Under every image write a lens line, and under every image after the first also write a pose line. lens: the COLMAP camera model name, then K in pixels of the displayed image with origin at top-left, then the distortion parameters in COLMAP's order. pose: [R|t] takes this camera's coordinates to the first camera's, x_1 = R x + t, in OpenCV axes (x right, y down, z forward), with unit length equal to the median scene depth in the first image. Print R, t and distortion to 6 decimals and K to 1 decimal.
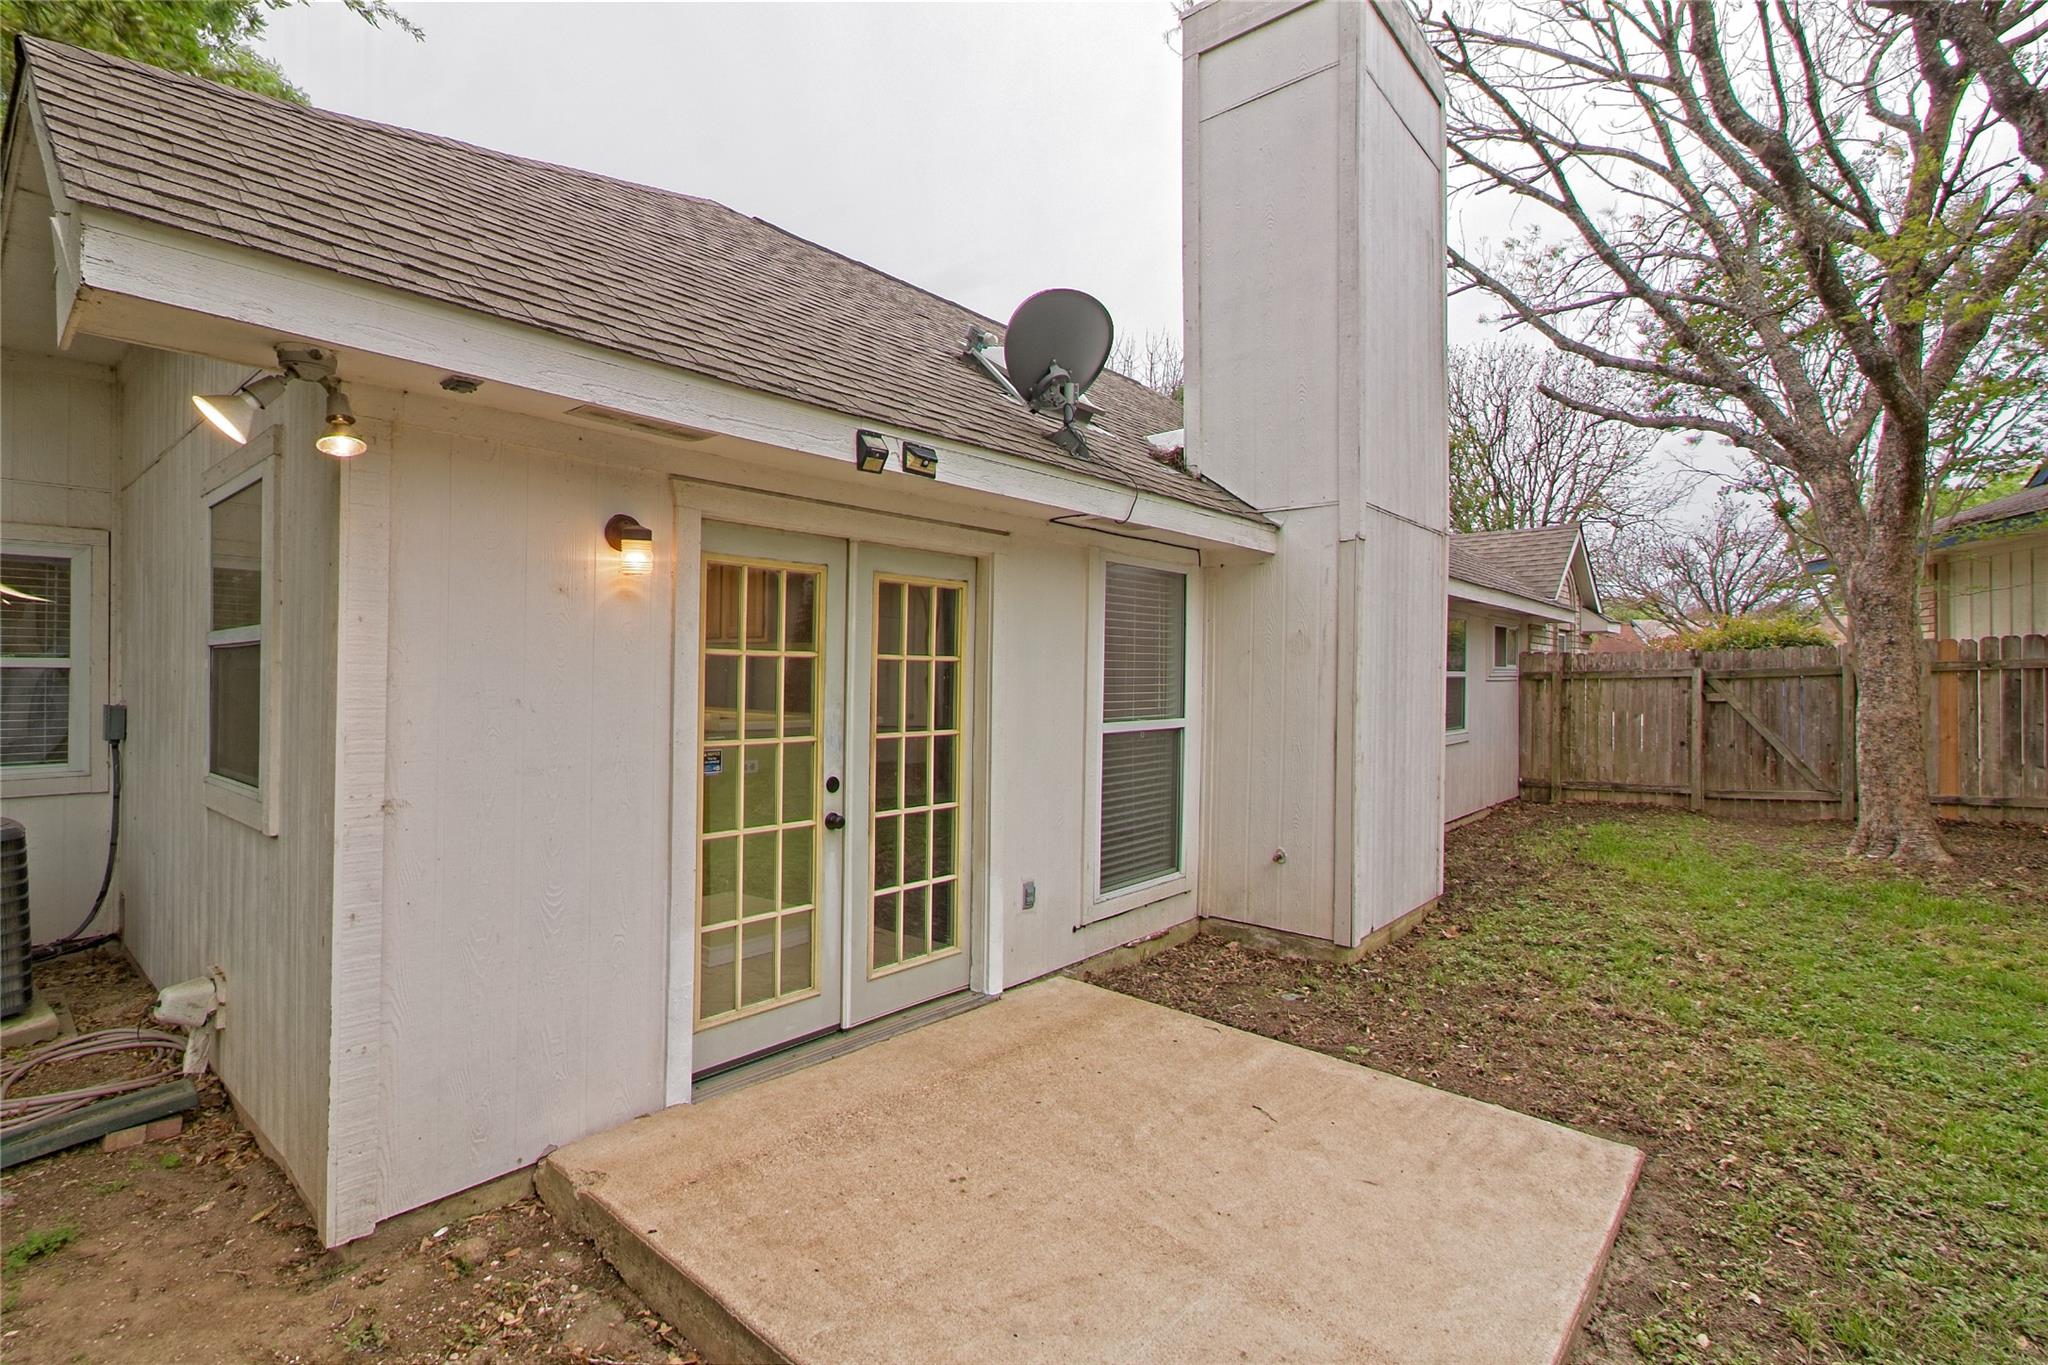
lens RADIAL K [[943.9, 0, 1017.6], [0, 943.9, 665.5], [0, 0, 1]] dist [-0.032515, 0.022106]
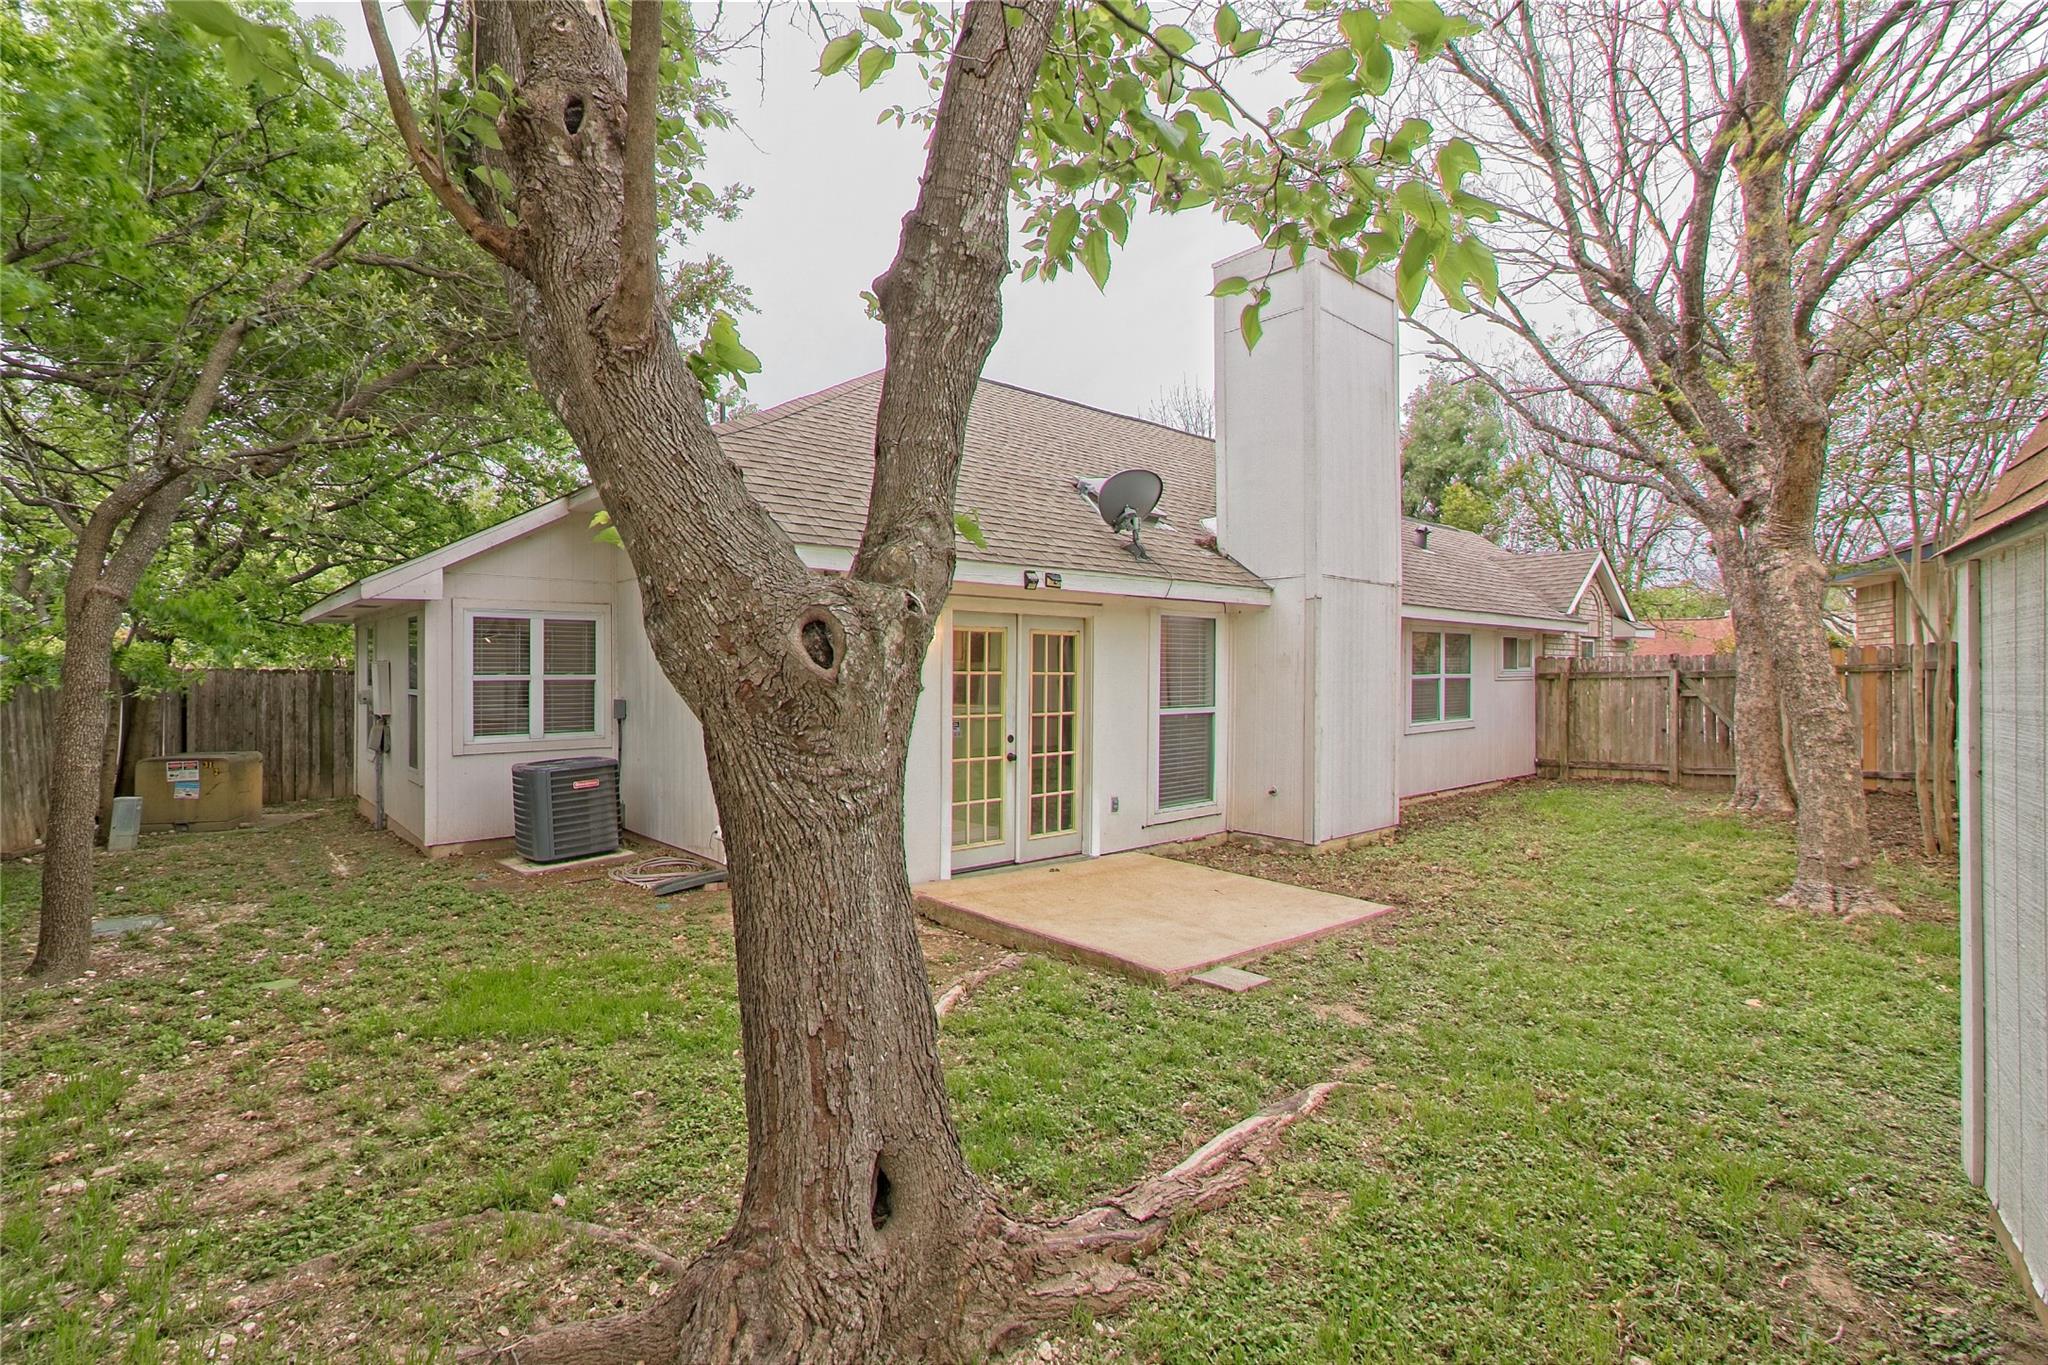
lens RADIAL K [[942.3, 0, 1016.6], [0, 942.3, 664.5], [0, 0, 1]] dist [-0.012641, 0.009377]
pose [[0.990193, -0.007247, -0.139516, 0.066143], [0.007469, 0.999972, 0.001071, -0.022425], [0.139504, -0.002102, 0.990219, -0.678175]]
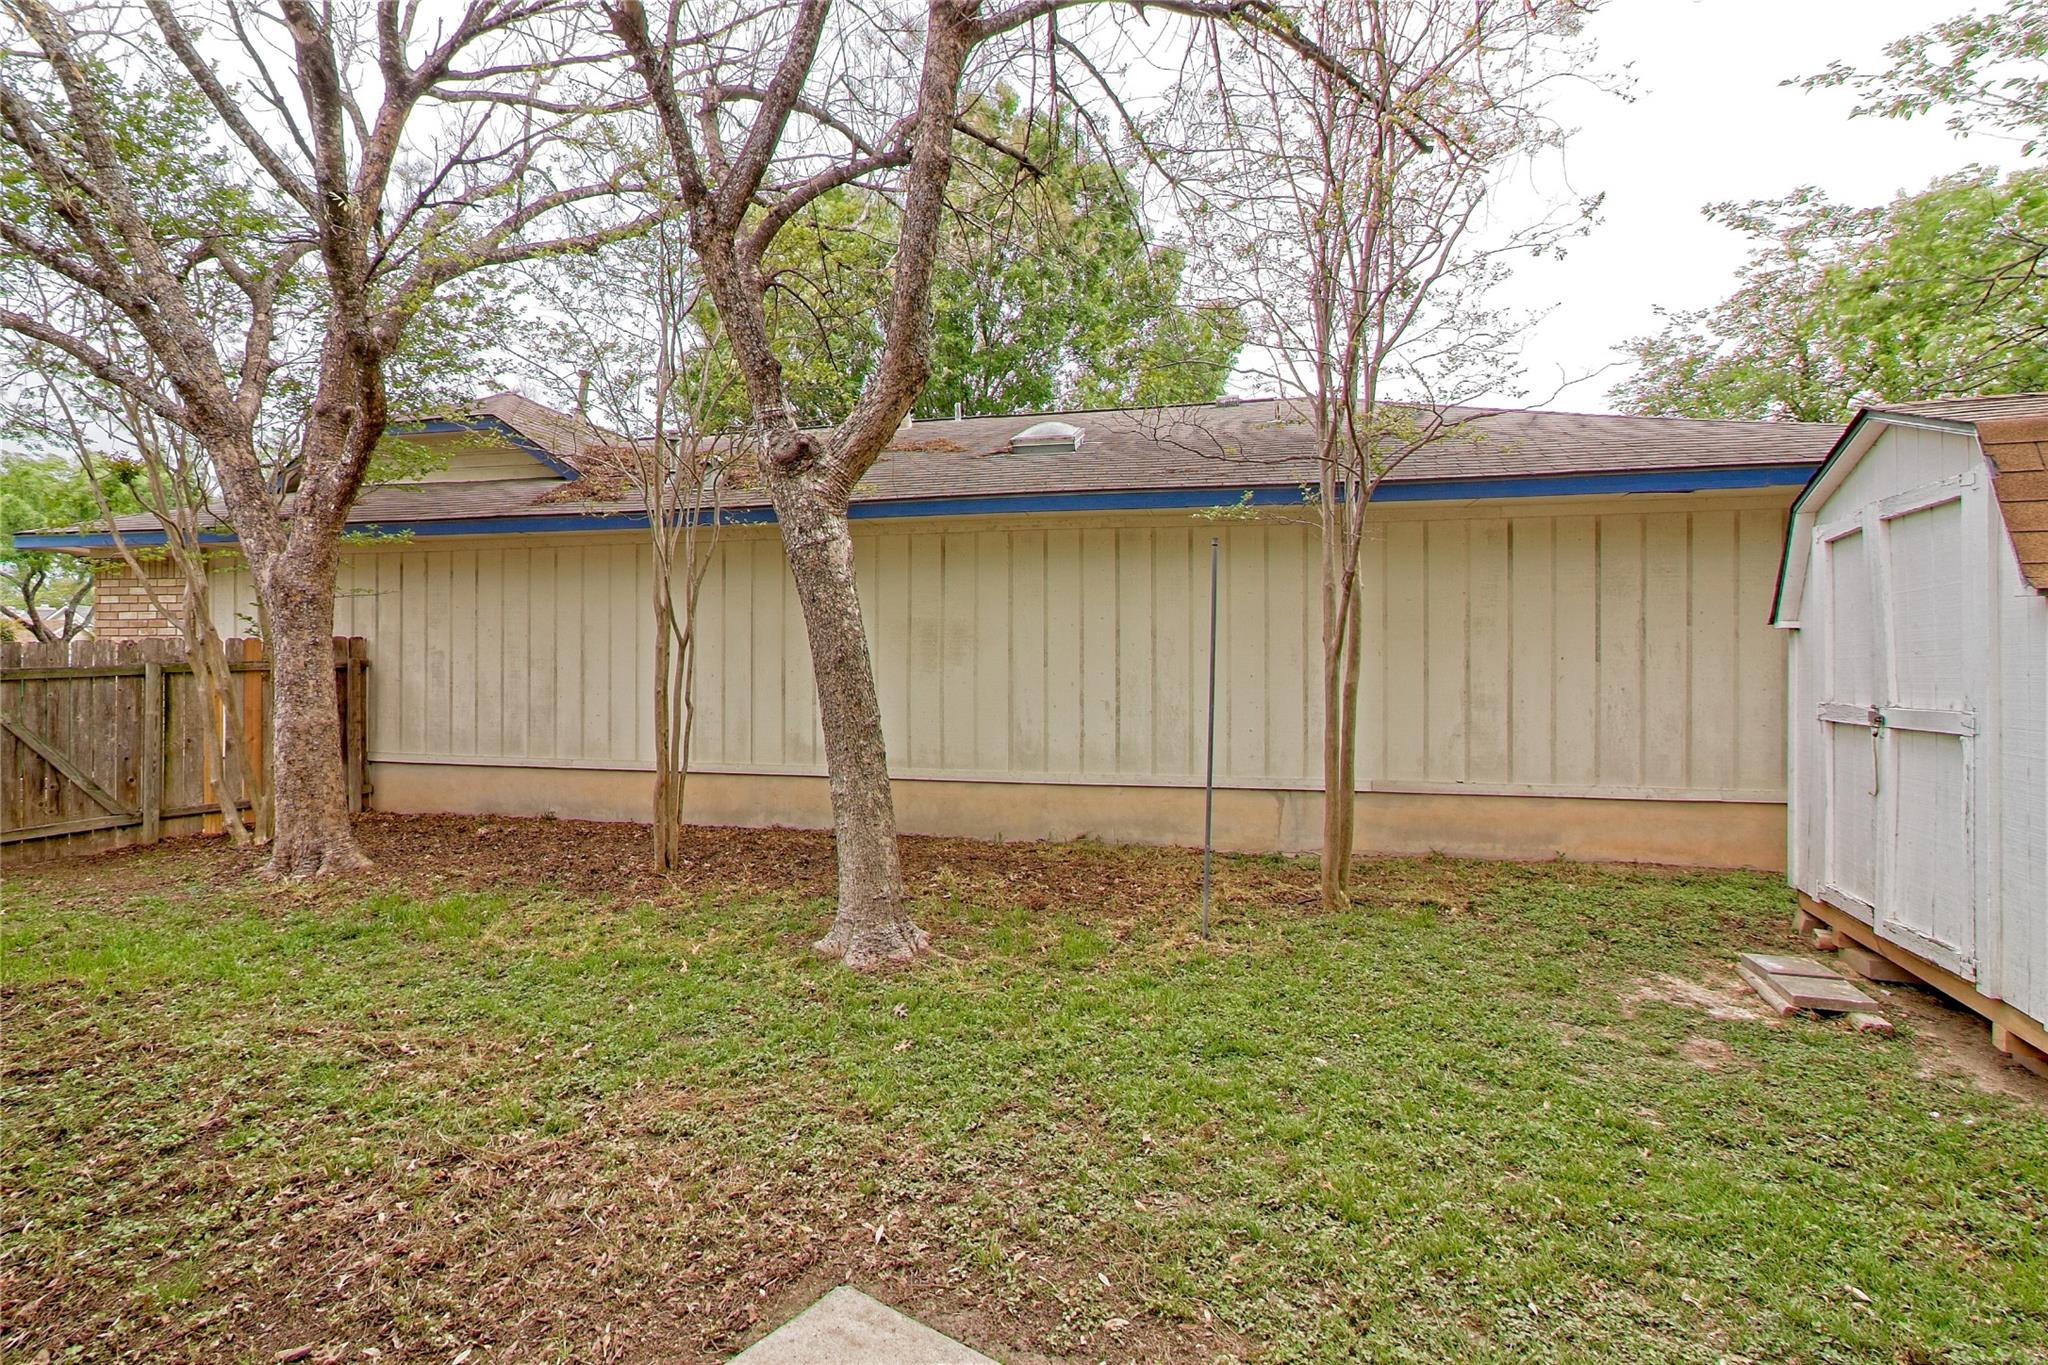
lens RADIAL K [[942.3, 0, 1016.6], [0, 942.3, 664.5], [0, 0, 1]] dist [-0.012641, 0.009377]
pose [[-0.094707, -0.000938, 0.995505, -0.087230], [-0.010954, 0.999940, -0.000100, -0.014578], [-0.995445, -0.010914, -0.094711, 0.504837]]
